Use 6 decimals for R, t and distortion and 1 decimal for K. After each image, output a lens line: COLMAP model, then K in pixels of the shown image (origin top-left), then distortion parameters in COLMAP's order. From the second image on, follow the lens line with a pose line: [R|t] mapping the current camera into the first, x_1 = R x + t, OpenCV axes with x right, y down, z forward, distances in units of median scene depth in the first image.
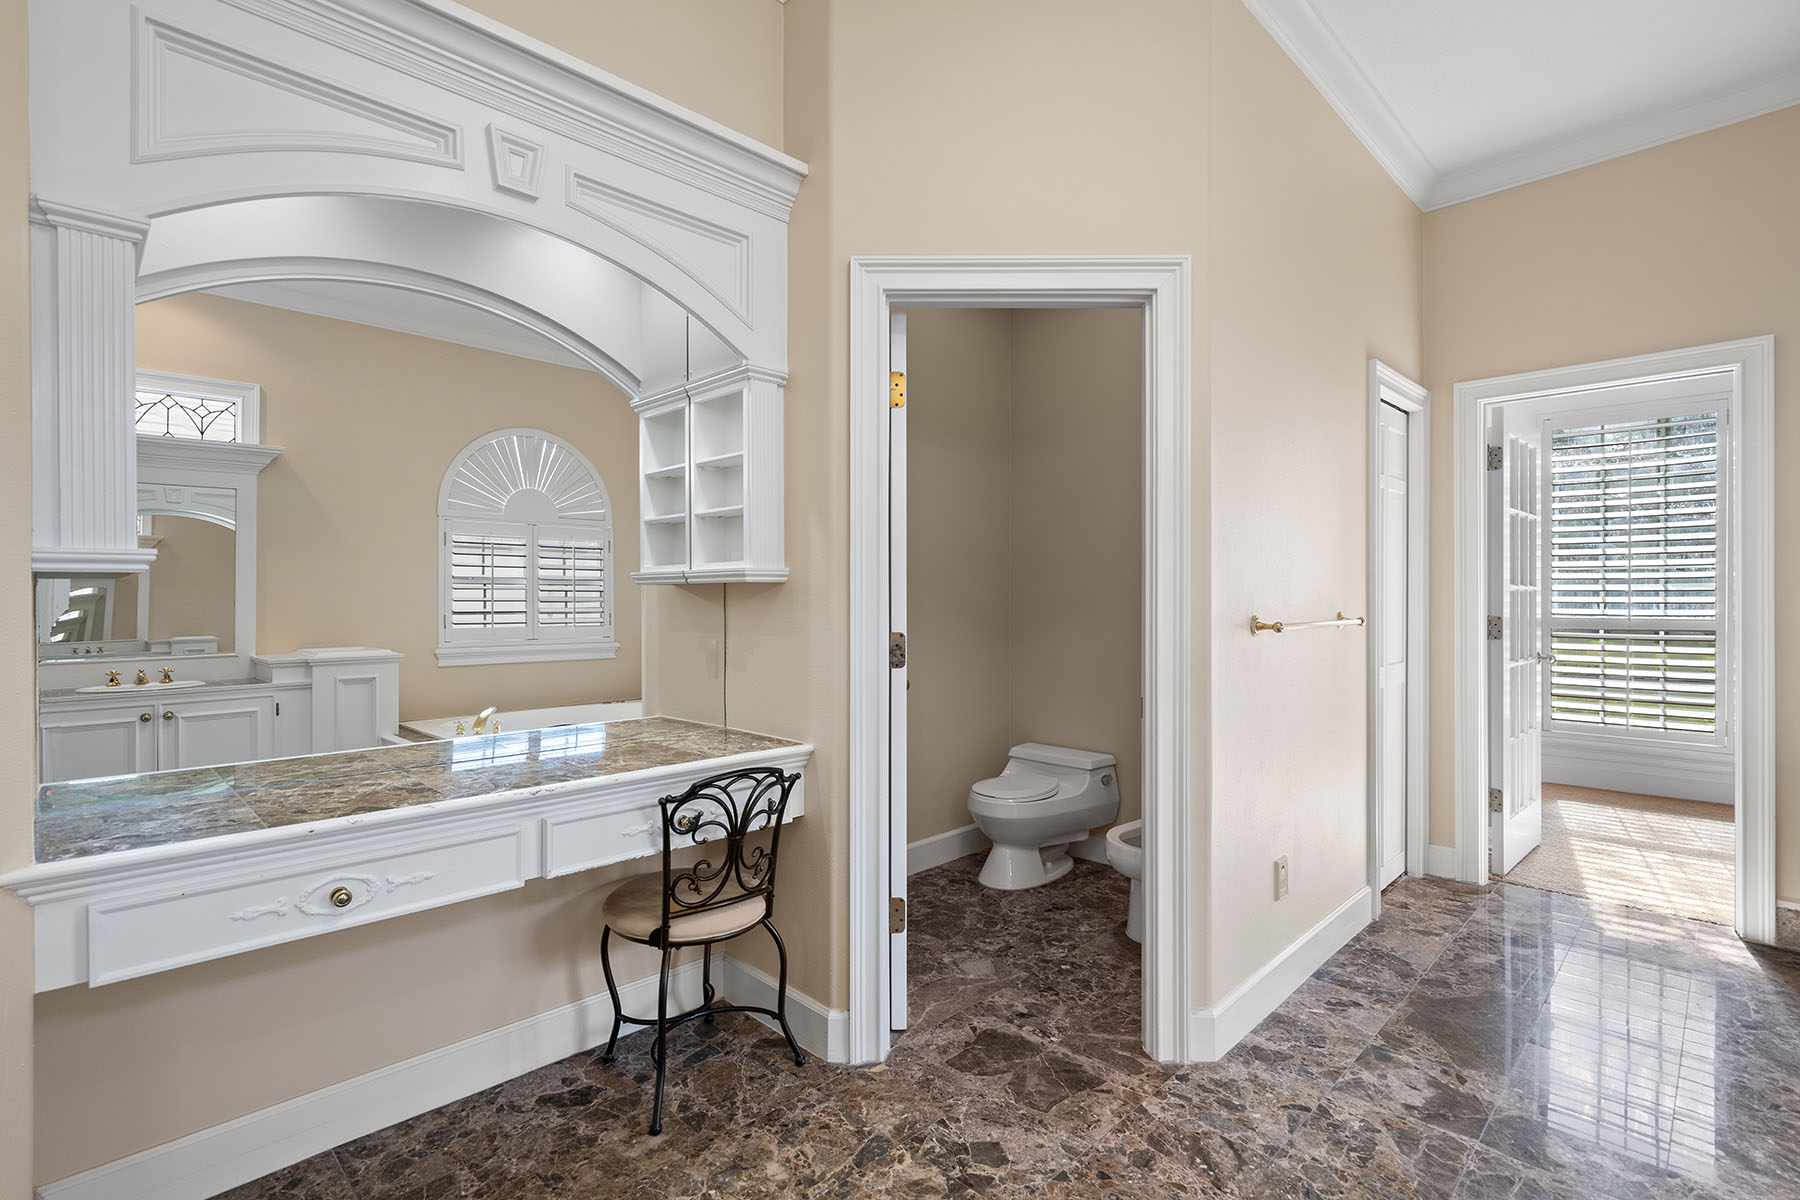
lens RADIAL K [[846.3, 0, 887.8], [0, 846.3, 598.9], [0, 0, 1]] dist [0.002464, 0.000435]
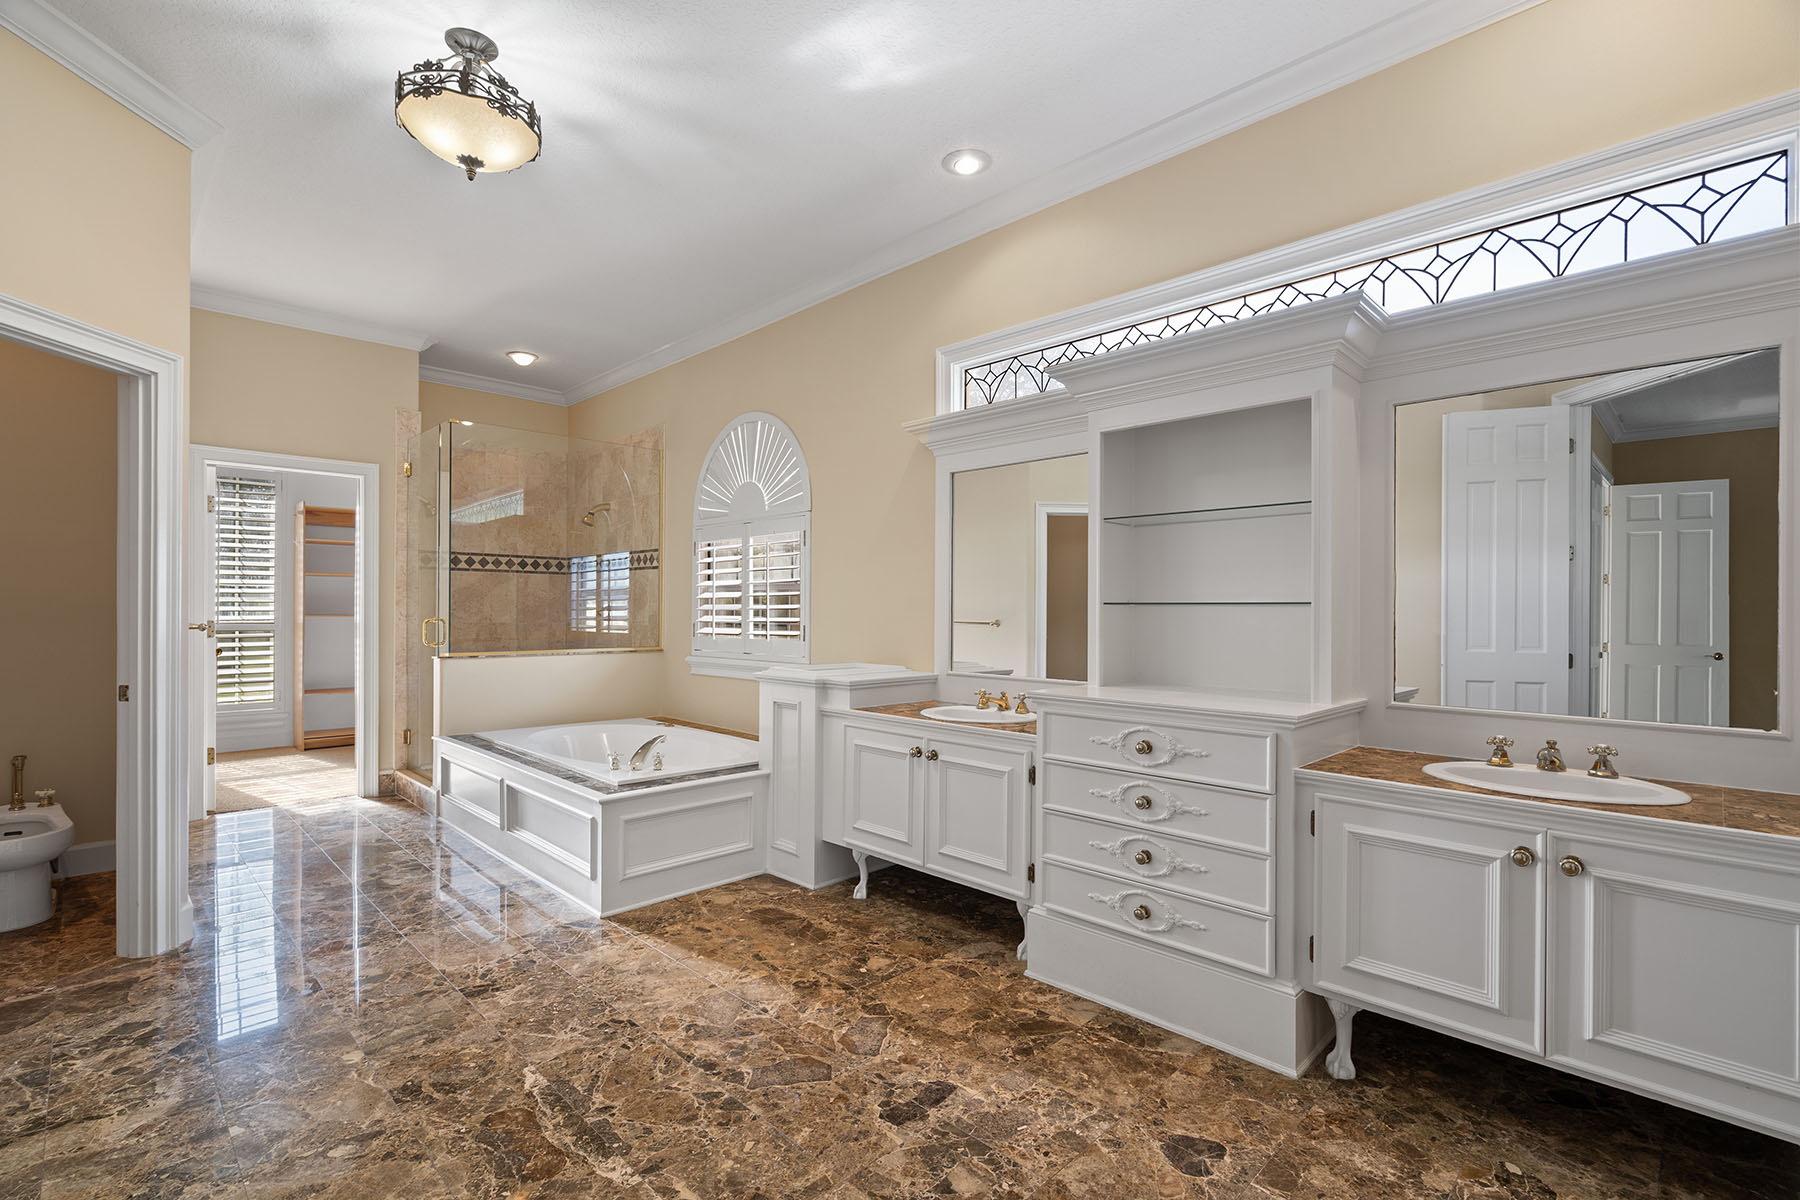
lens RADIAL K [[821.0, 0, 897.0], [0, 821.0, 607.9], [0, 0, 1]] dist [-0.000508, 0.000045]
pose [[-0.004217, 0.003181, 0.999986, -0.553392], [-0.003608, 0.999988, -0.003196, 0.000079], [-0.999985, -0.003622, -0.004206, -0.088622]]
